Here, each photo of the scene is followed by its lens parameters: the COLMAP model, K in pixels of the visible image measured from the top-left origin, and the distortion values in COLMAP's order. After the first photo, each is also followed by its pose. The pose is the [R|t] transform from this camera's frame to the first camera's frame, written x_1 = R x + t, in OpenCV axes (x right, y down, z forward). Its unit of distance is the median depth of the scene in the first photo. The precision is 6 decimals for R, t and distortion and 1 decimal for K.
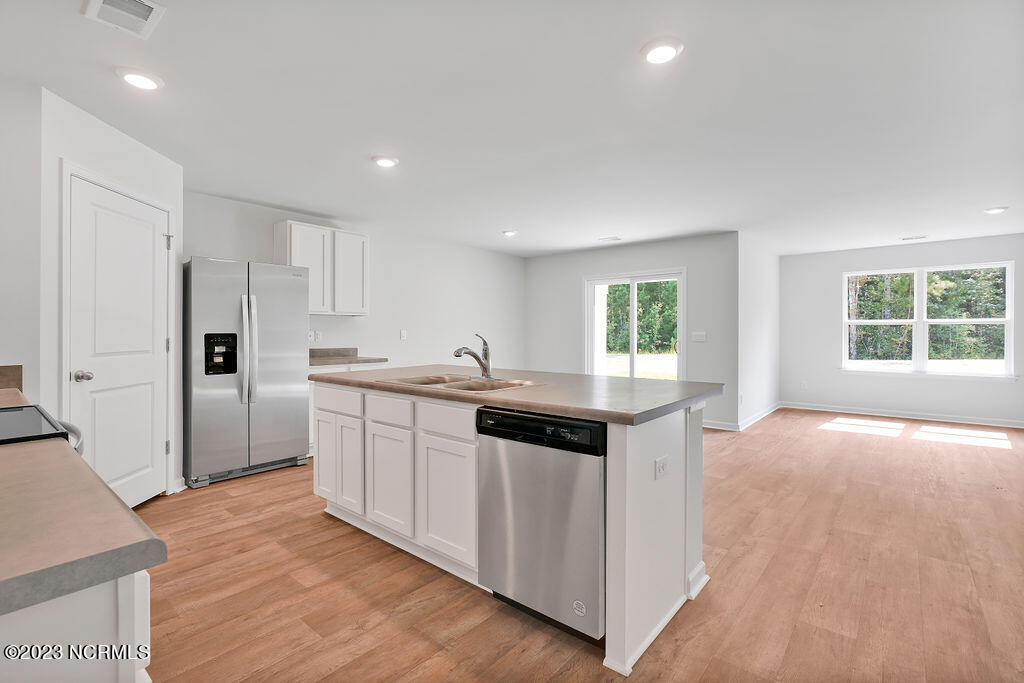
lens RADIAL K [[469.5, 0, 521.3], [0, 469.5, 338.4], [0, 0, 1]] dist [-0.016295, 0.003836]
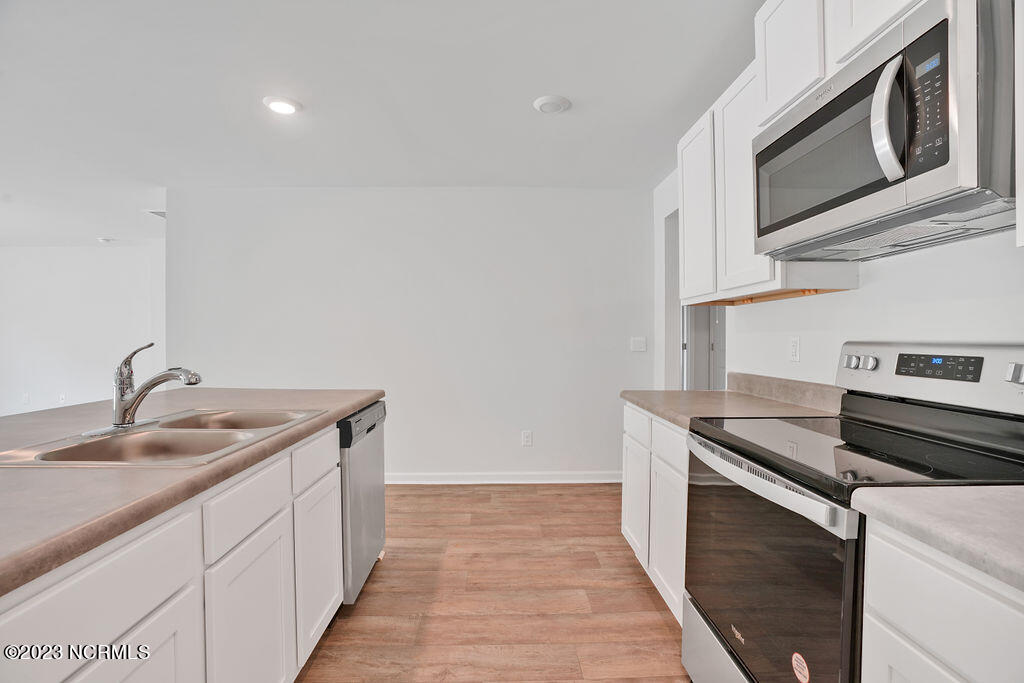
lens RADIAL K [[469.5, 0, 503.3], [0, 469.5, 349.7], [0, 0, 1]] dist [-0.016295, 0.003836]
pose [[-0.645316, -0.019494, 0.763667, -0.631567], [0.007306, 0.999471, 0.031687, -0.013124], [-0.763881, 0.026027, -0.644832, 0.859344]]
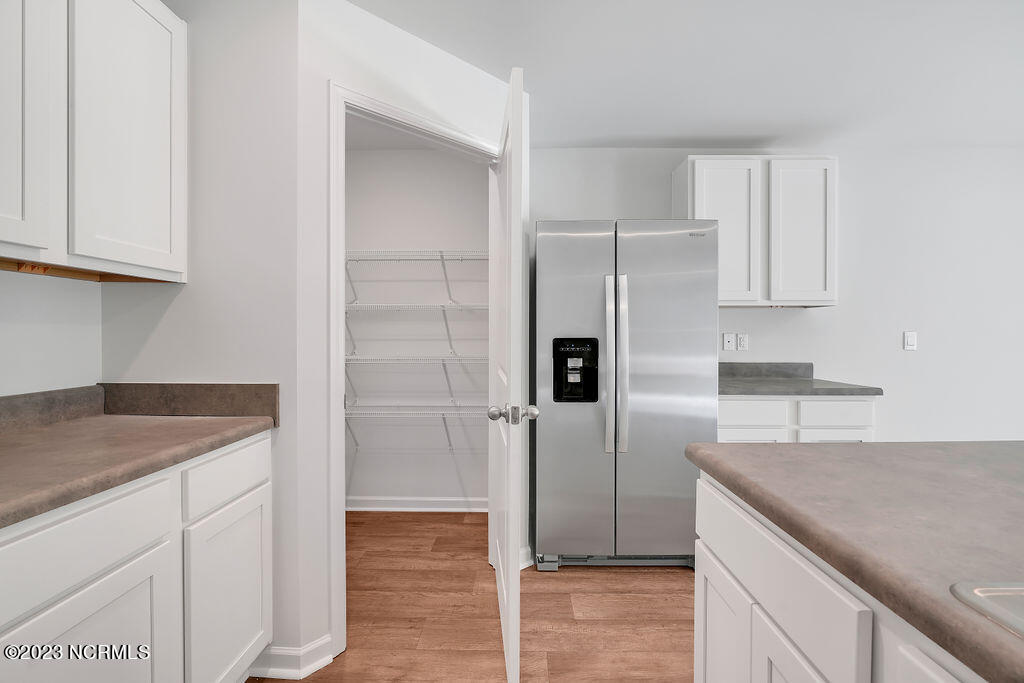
lens RADIAL K [[469.5, 0, 517.0], [0, 469.5, 328.9], [0, 0, 1]] dist [-0.016295, 0.003836]
pose [[0.619886, -0.008890, -0.784642, -0.208296], [-0.009880, 0.999768, -0.019133, -0.010978], [0.784630, 0.019613, 0.619654, 0.593068]]
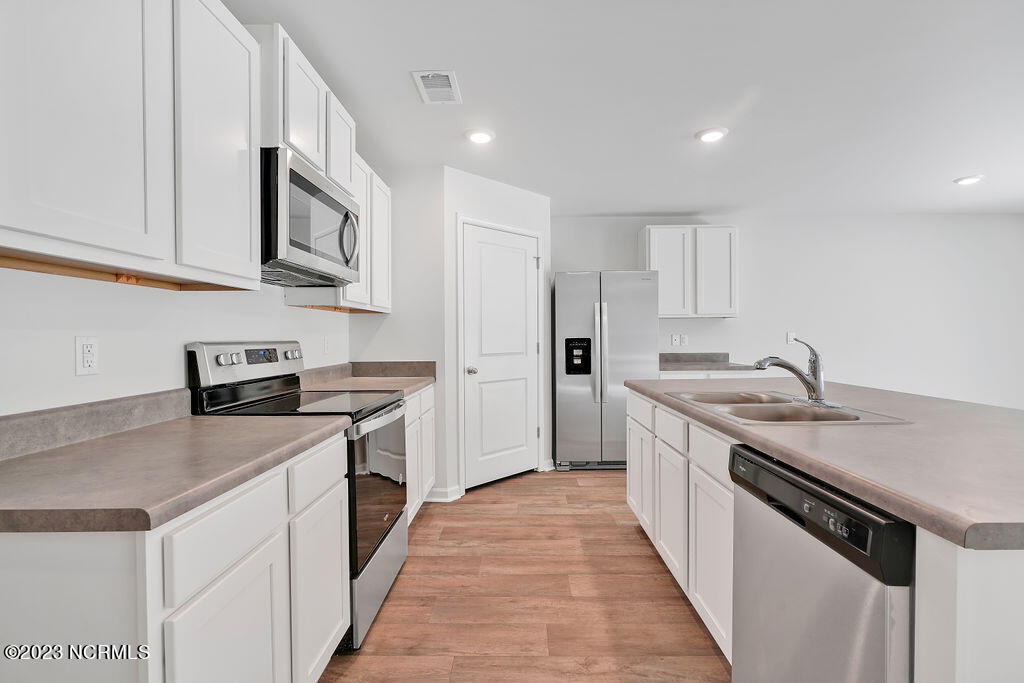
lens RADIAL K [[469.5, 0, 511.8], [0, 469.5, 346.7], [0, 0, 1]] dist [-0.016295, 0.003836]
pose [[0.620351, 0.010274, -0.784257, 0.156168], [-0.000383, 0.999918, 0.012797, -0.004894], [0.784325, -0.007638, 0.620304, 0.193426]]
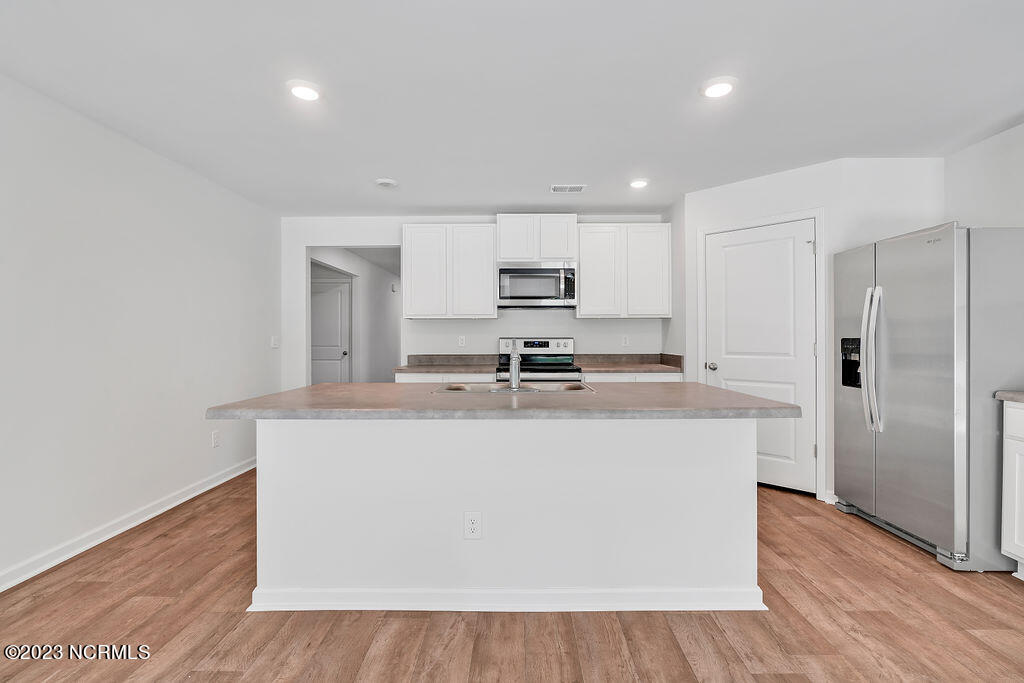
lens RADIAL K [[469.5, 0, 513.4], [0, 469.5, 339.2], [0, 0, 1]] dist [-0.016295, 0.003836]
pose [[-0.782369, -0.001358, -0.622814, 0.385023], [-0.008847, 0.999921, 0.008934, -0.011511], [0.622753, 0.012500, -0.782319, 1.406772]]
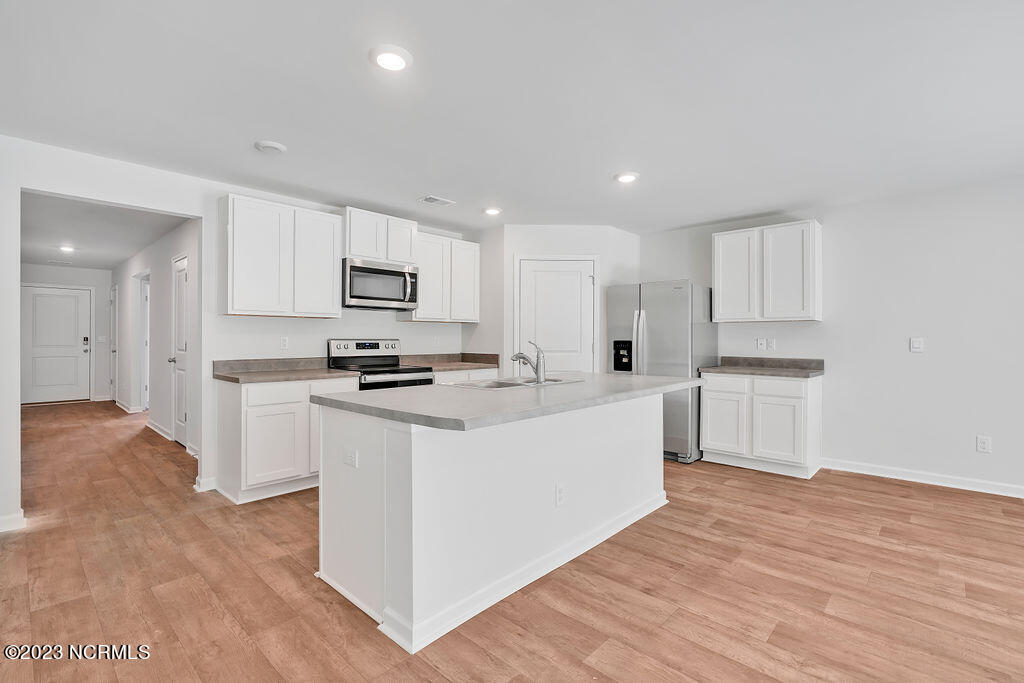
lens RADIAL K [[469.5, 0, 513.0], [0, 469.5, 345.8], [0, 0, 1]] dist [-0.016295, 0.003836]
pose [[-0.068283, 0.012706, -0.997585, 0.806280], [-0.015584, 0.999783, 0.013801, -0.010229], [0.997544, 0.016489, -0.068070, 0.854828]]
